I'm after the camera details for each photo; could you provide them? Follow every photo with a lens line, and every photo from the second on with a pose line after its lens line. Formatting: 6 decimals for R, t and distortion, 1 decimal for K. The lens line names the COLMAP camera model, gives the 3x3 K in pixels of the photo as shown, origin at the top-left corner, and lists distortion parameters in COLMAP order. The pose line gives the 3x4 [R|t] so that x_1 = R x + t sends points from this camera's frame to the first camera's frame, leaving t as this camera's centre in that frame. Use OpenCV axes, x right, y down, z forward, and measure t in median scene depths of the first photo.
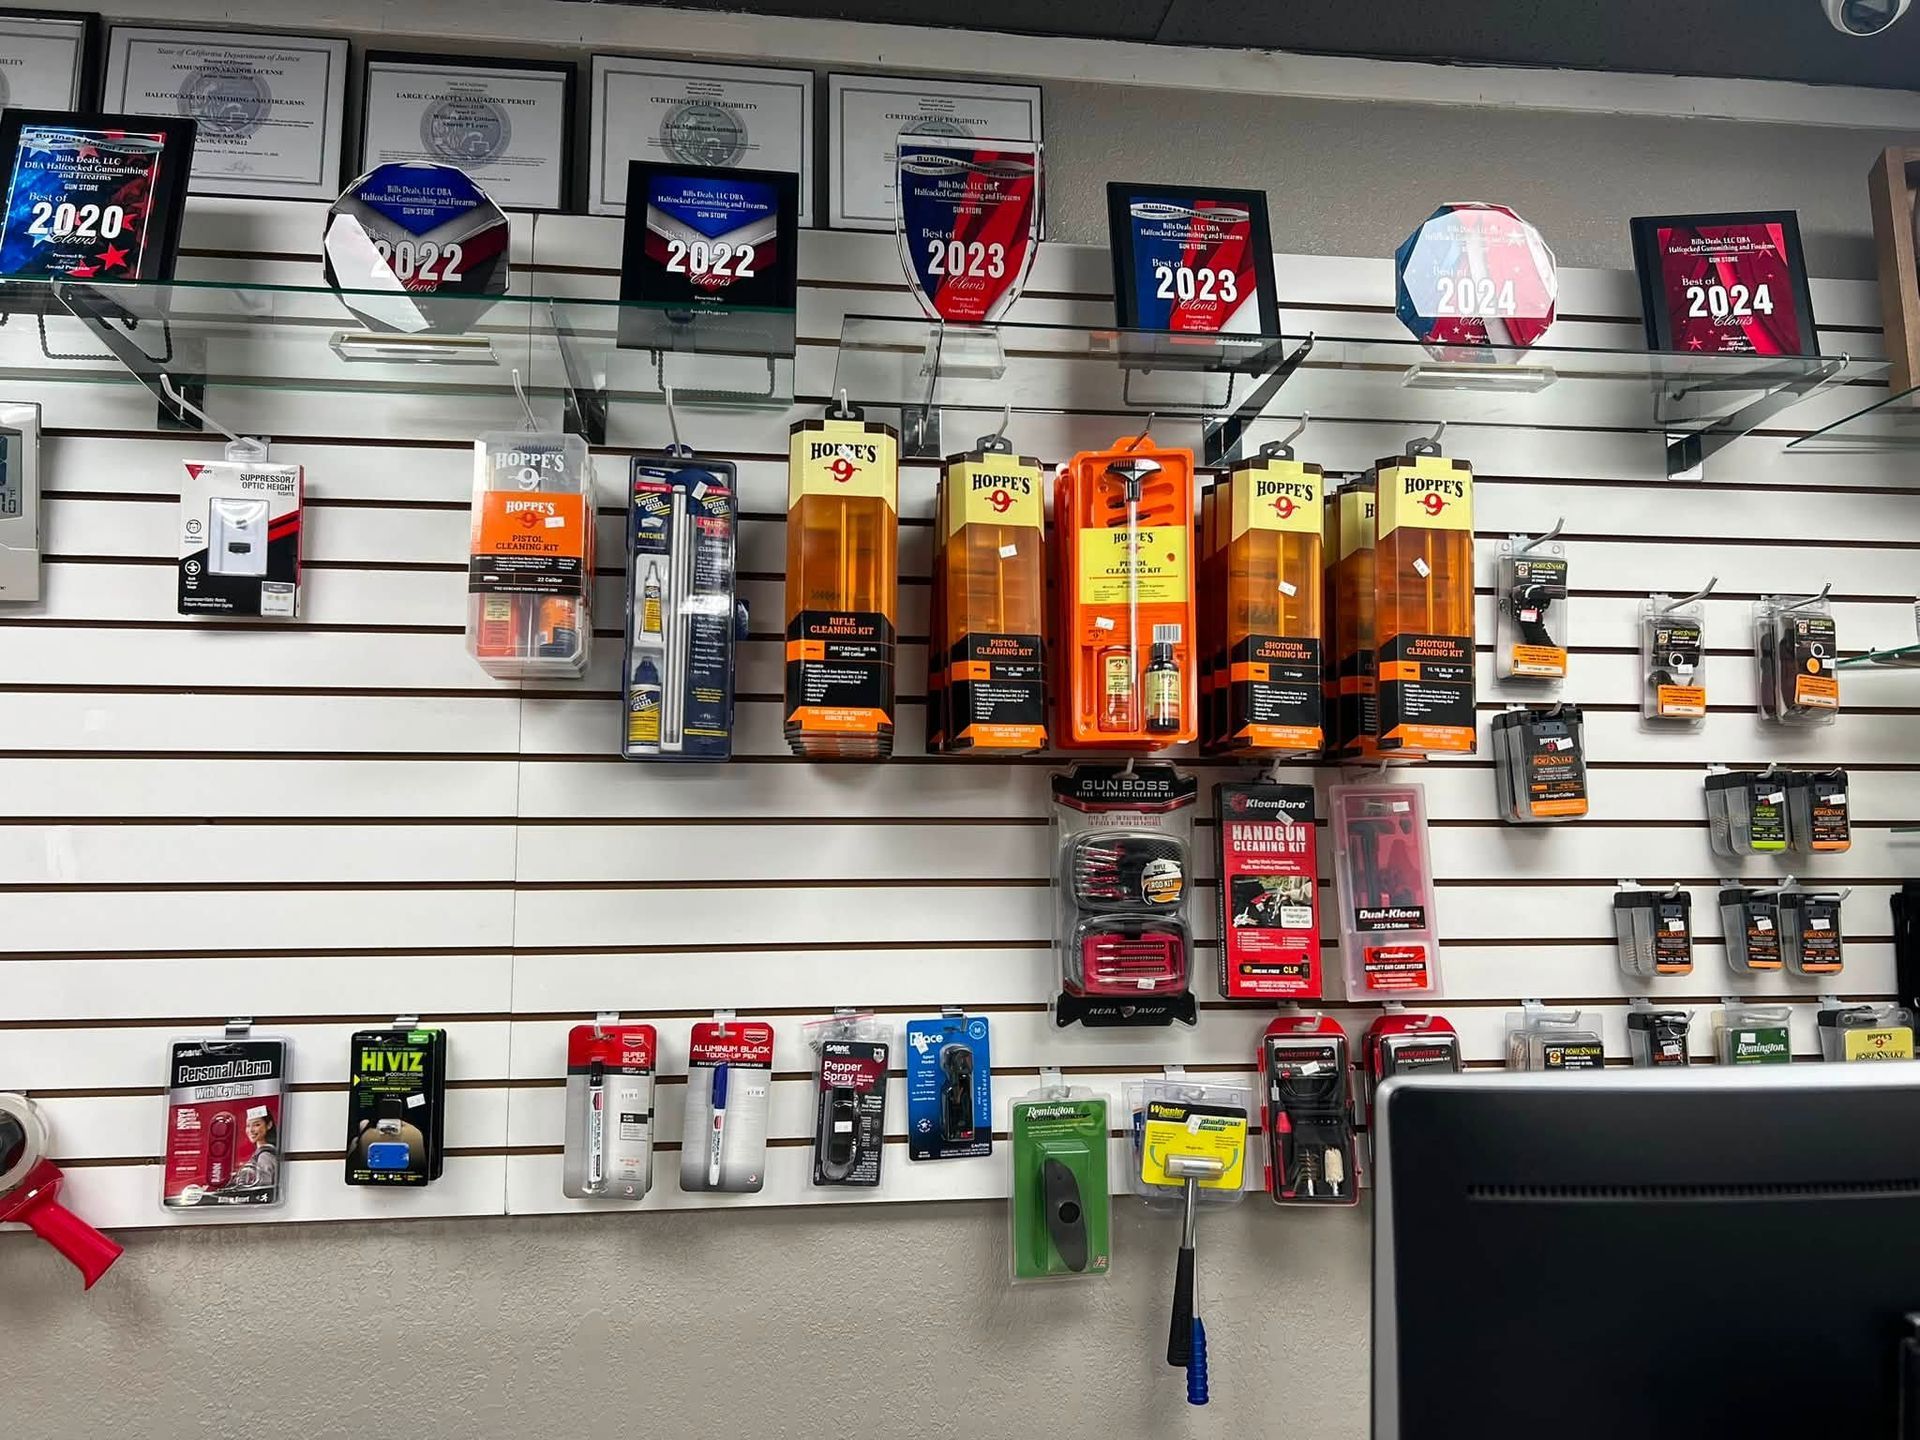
lens RADIAL K [[1445.2, 0, 949.4], [0, 1445.2, 733.9], [0, 0, 1]] dist [0.048004, -0.057626]
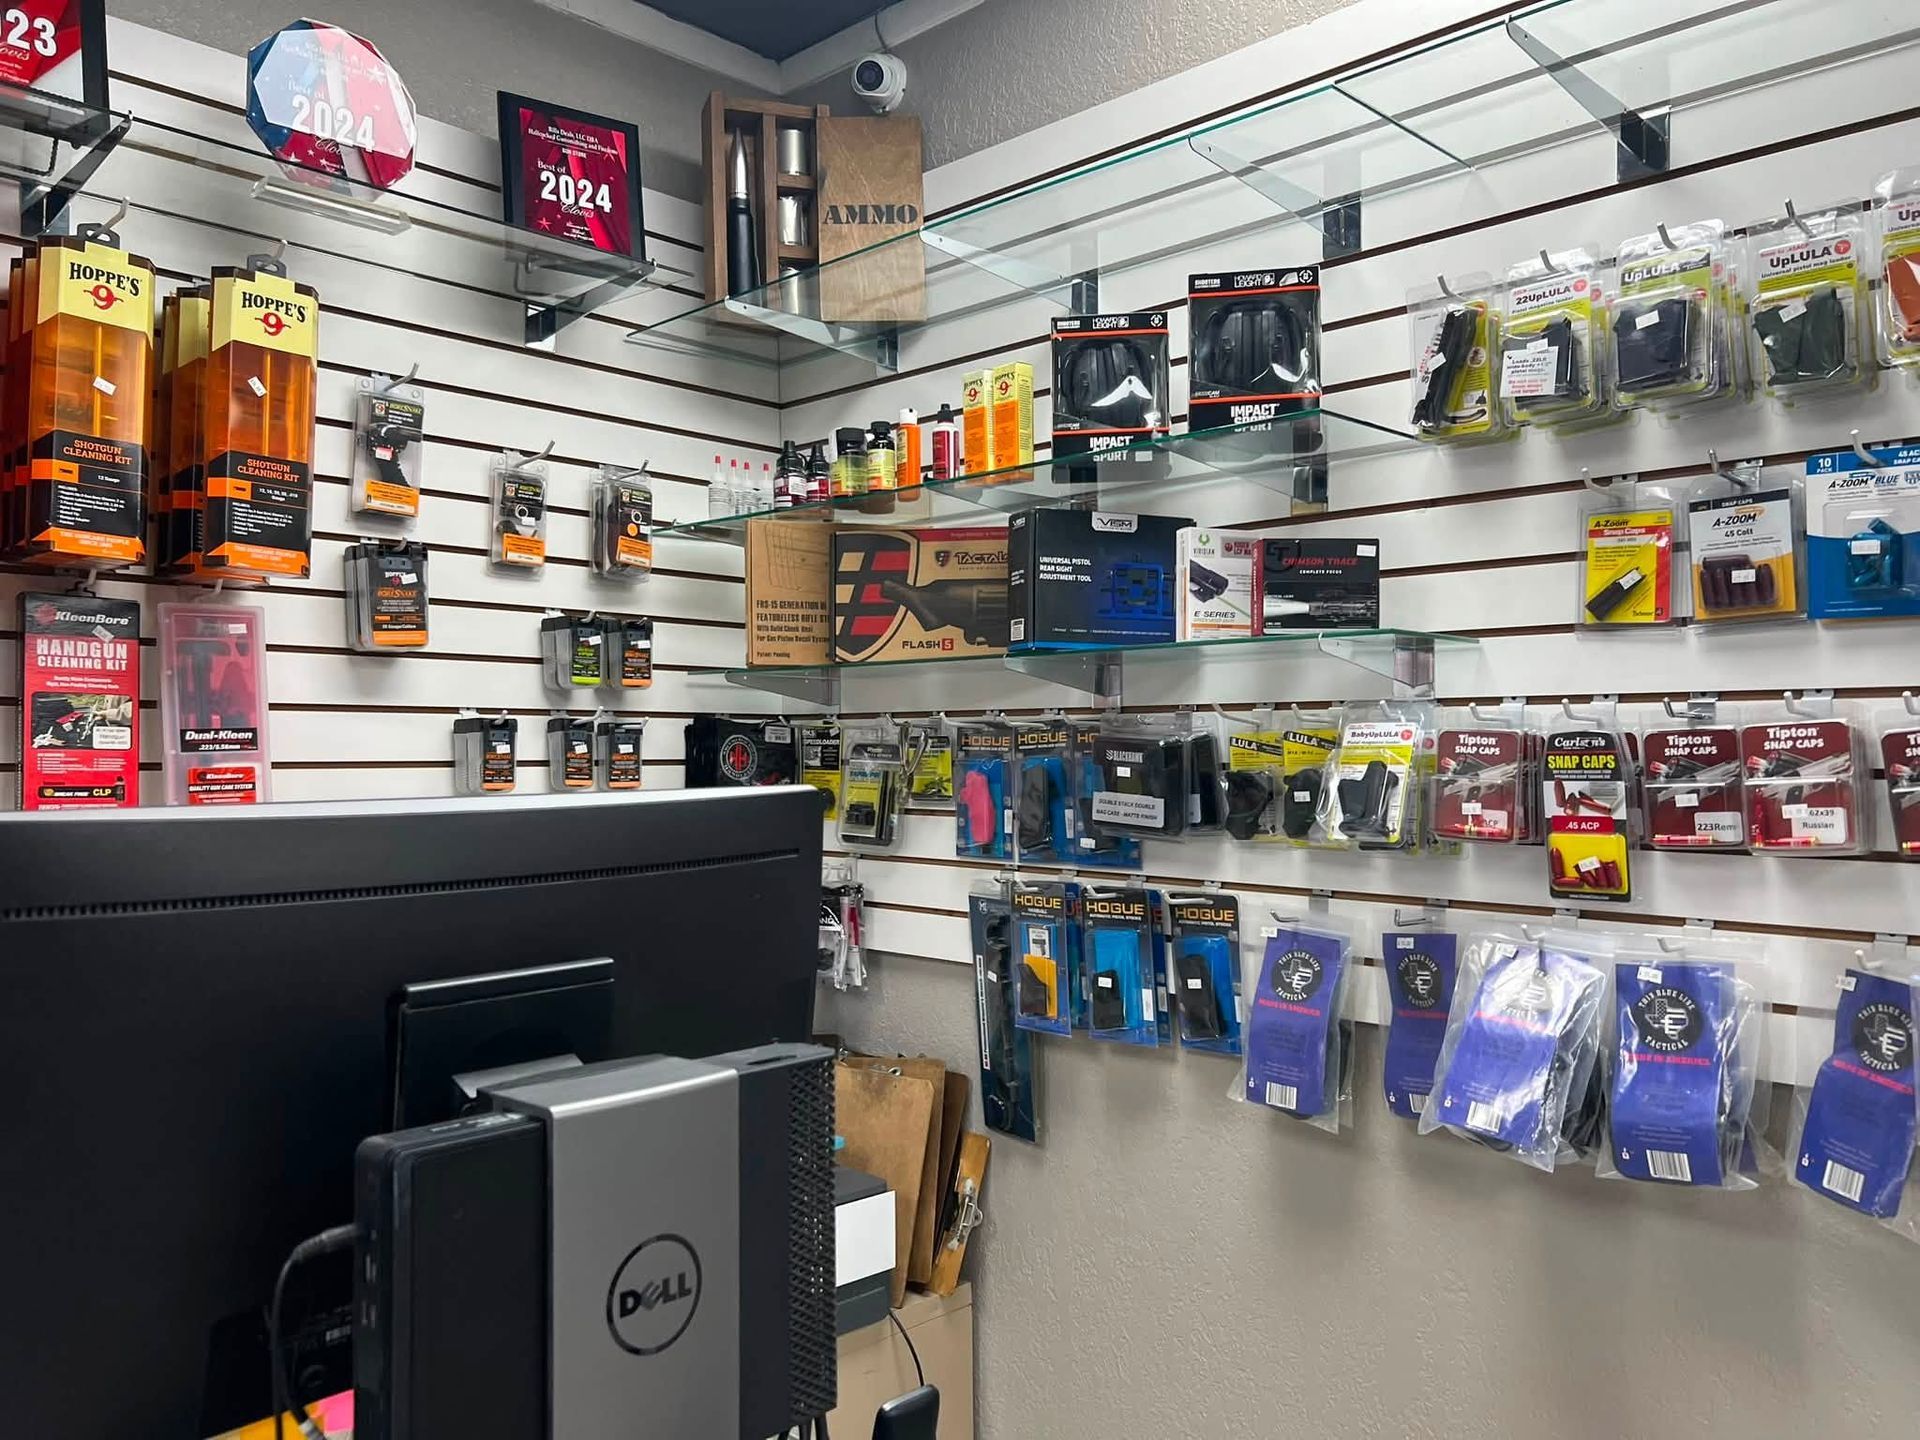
lens RADIAL K [[1445.2, 0, 950.5], [0, 1445.2, 732.7], [0, 0, 1]] dist [0.048004, -0.057626]
pose [[0.782039, 0.011138, 0.623130, 0.075079], [-0.070685, 0.994974, 0.070926, 0.016545], [-0.619208, -0.099513, 0.778896, -0.091644]]
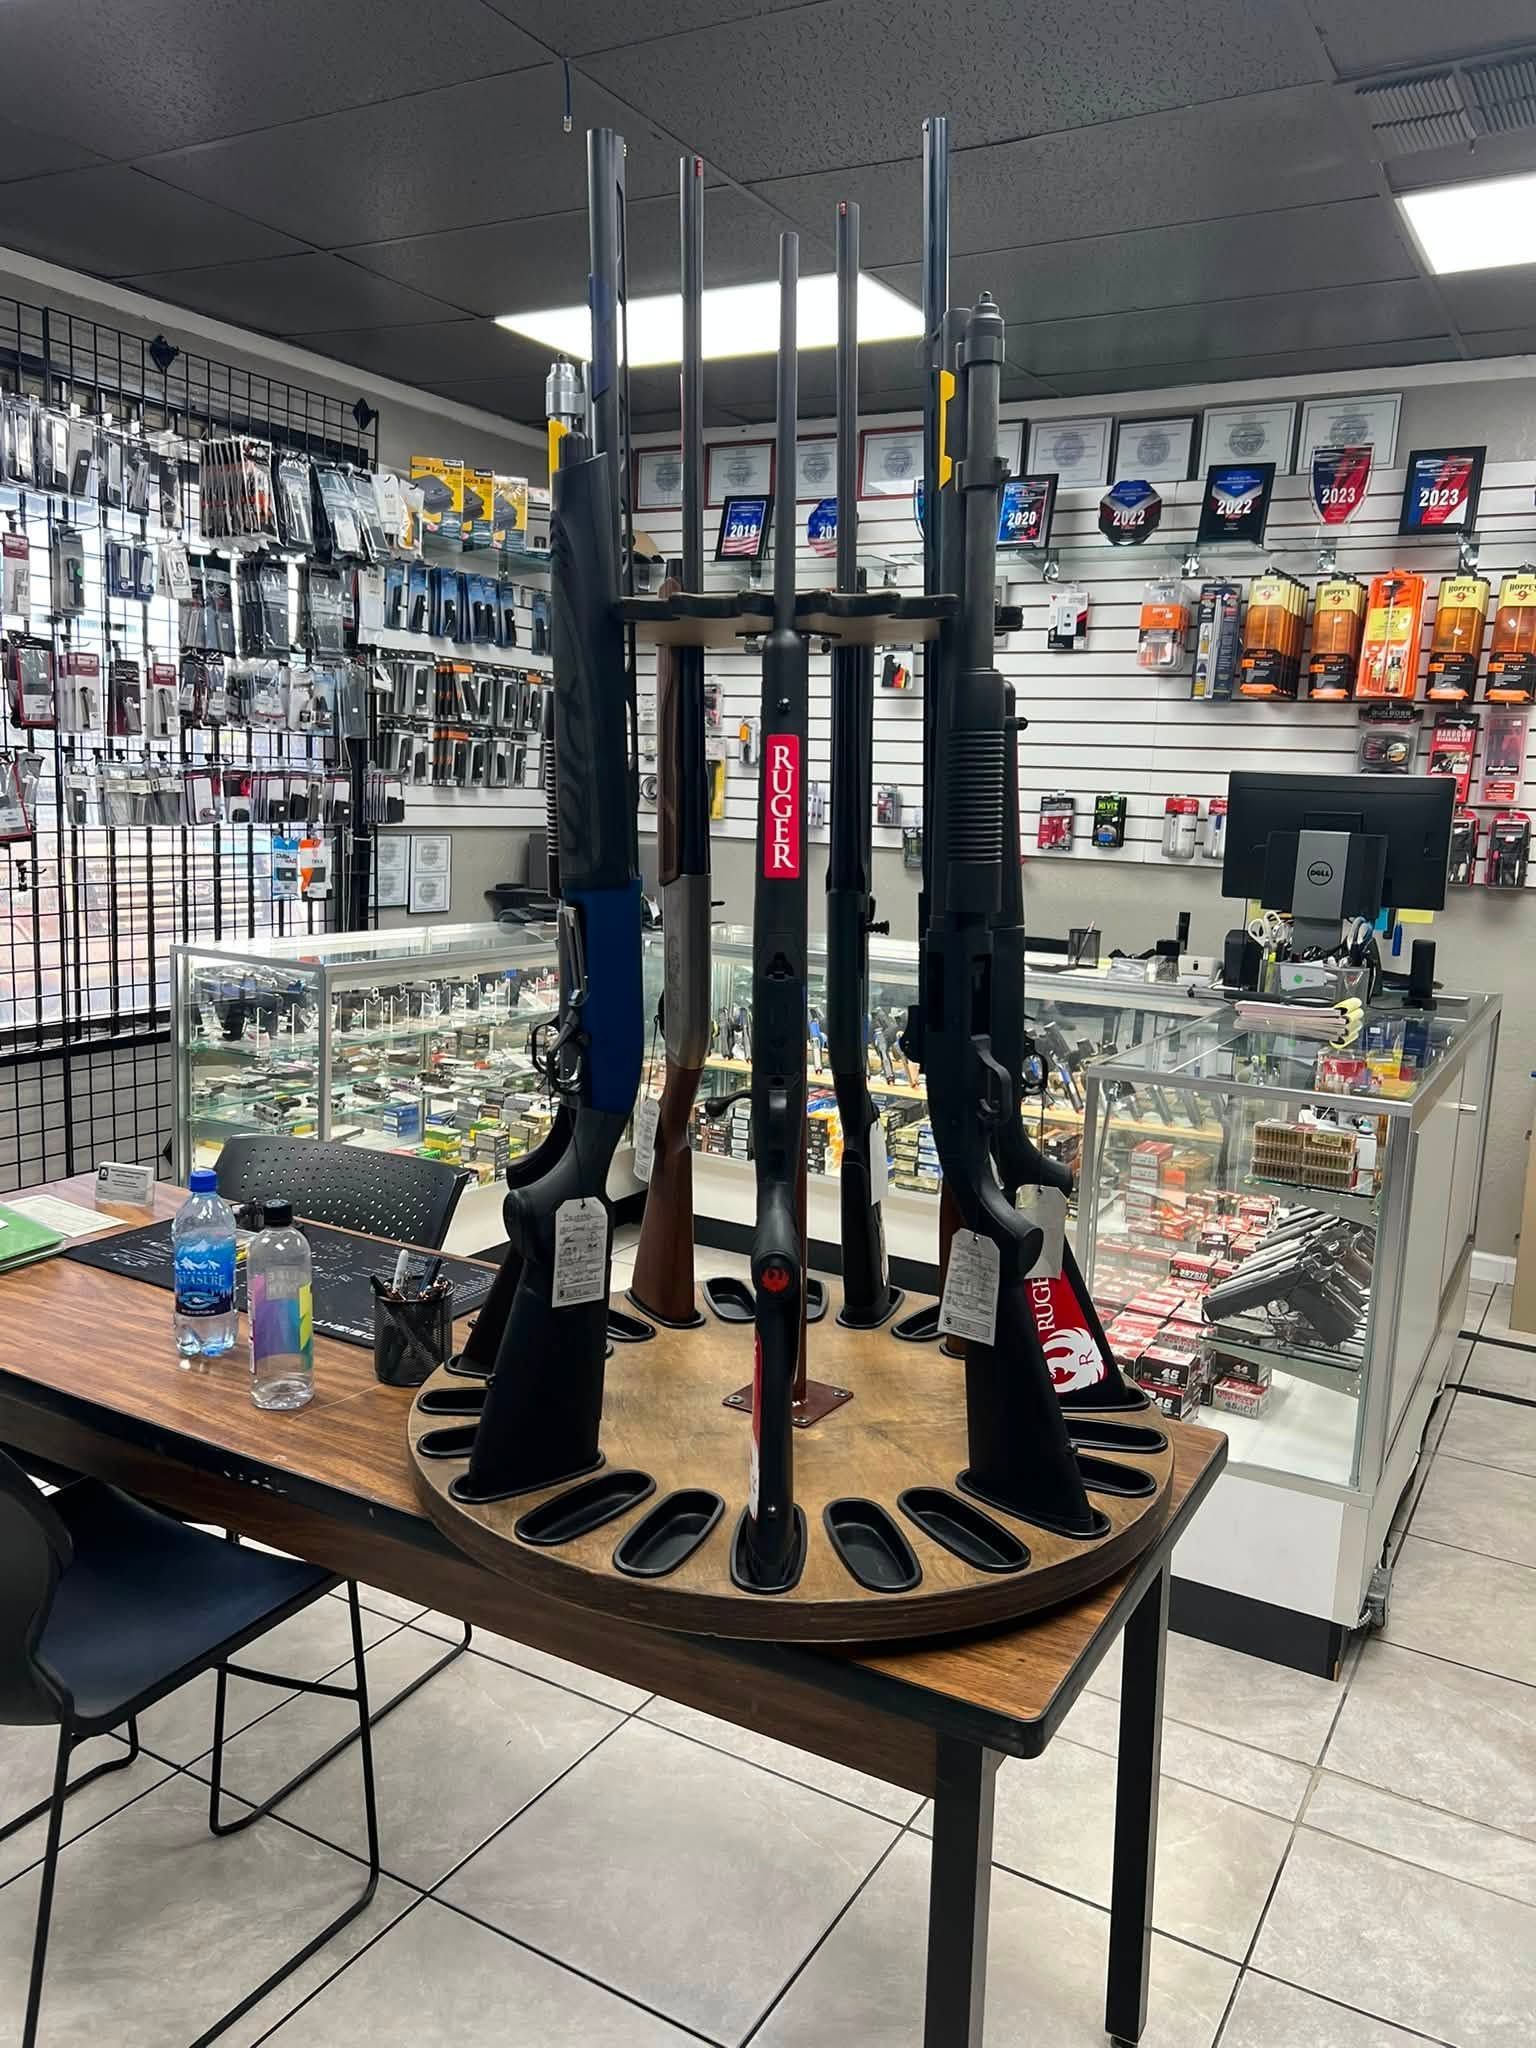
lens RADIAL K [[1541.5, 0, 754.1], [0, 1541.5, 1039.5], [0, 0, 1]] dist [0.048004, -0.057626]
pose [[0.794493, 0.138766, -0.591206, 0.930366], [0.020920, 0.966710, 0.255017, -0.127824], [0.606912, -0.214977, 0.765142, -1.865601]]
